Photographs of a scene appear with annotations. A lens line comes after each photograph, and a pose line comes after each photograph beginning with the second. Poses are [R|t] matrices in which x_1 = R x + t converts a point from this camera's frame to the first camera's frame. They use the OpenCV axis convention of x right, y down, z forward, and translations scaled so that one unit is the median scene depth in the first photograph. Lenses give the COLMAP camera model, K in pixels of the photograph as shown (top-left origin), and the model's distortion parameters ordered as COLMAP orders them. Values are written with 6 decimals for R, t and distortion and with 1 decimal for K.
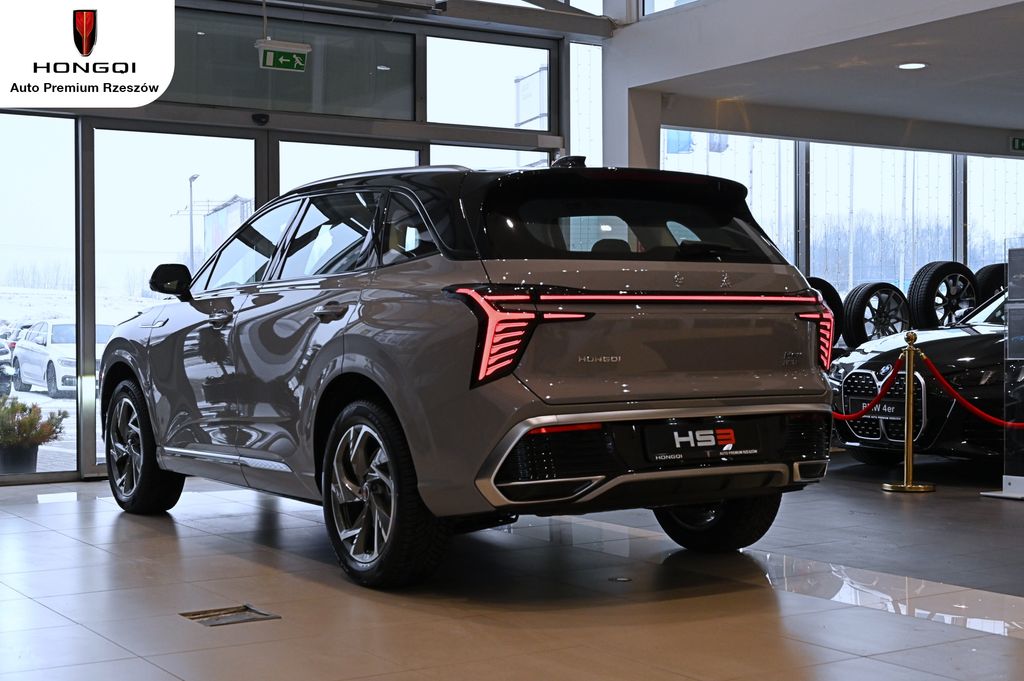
lens RADIAL K [[1499.3, 0, 512.0], [0, 1499.3, 340.5], [0, 0, 1]] dist [0.015774, 0.030182]
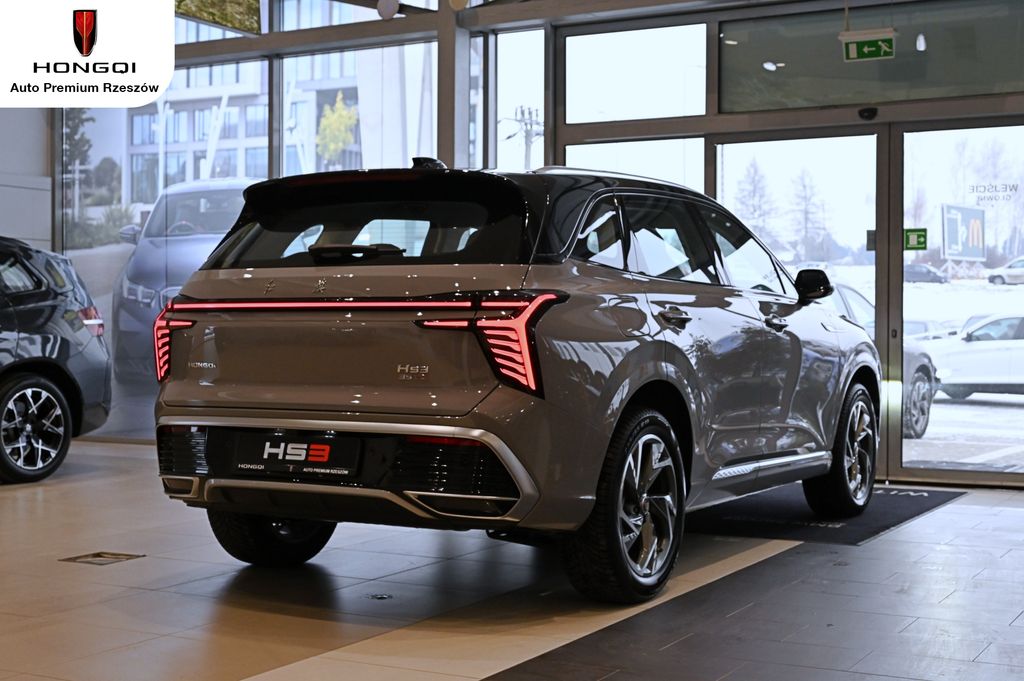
lens RADIAL K [[1452.7, 0, 512.0], [0, 1452.7, 340.5], [0, 0, 1]] dist [-0.019164, -0.067291]
pose [[0.476843, 0.014543, -0.878868, 0.972961], [-0.013664, 0.999865, 0.009131, -0.015577], [0.878882, 0.007655, 0.476977, 0.657554]]
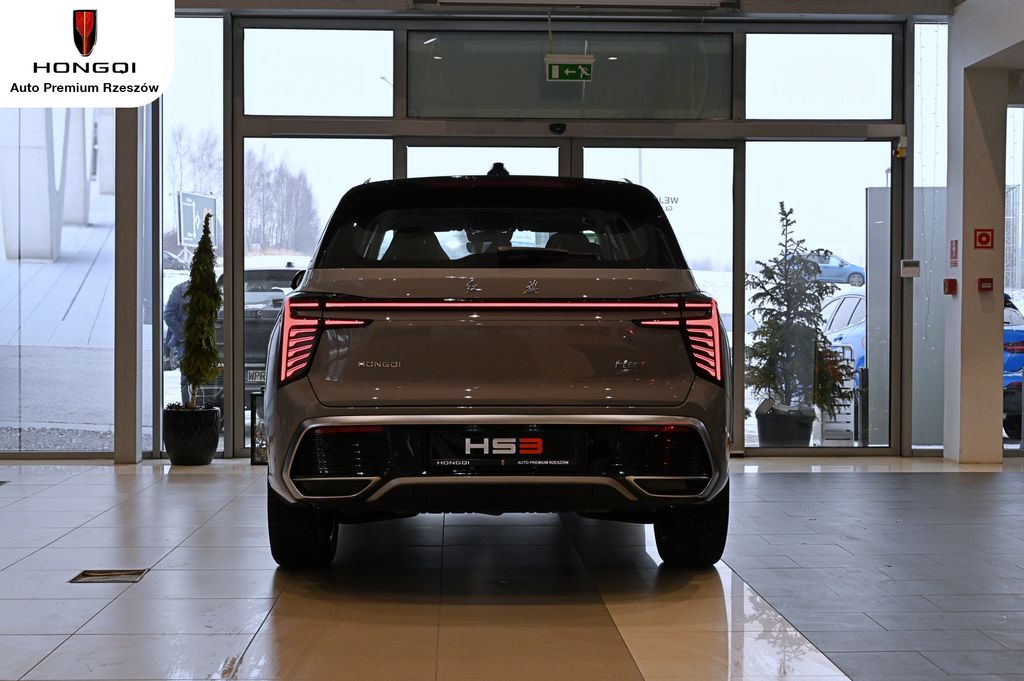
lens RADIAL K [[1446.5, 0, 511.8], [0, 1446.5, 338.4], [0, 0, 1]] dist [0.015578, 0.035085]
pose [[0.861210, 0.015212, -0.508022, 0.599366], [-0.010994, 0.999876, 0.011302, -0.016602], [0.508131, -0.004148, 0.861270, 0.171418]]
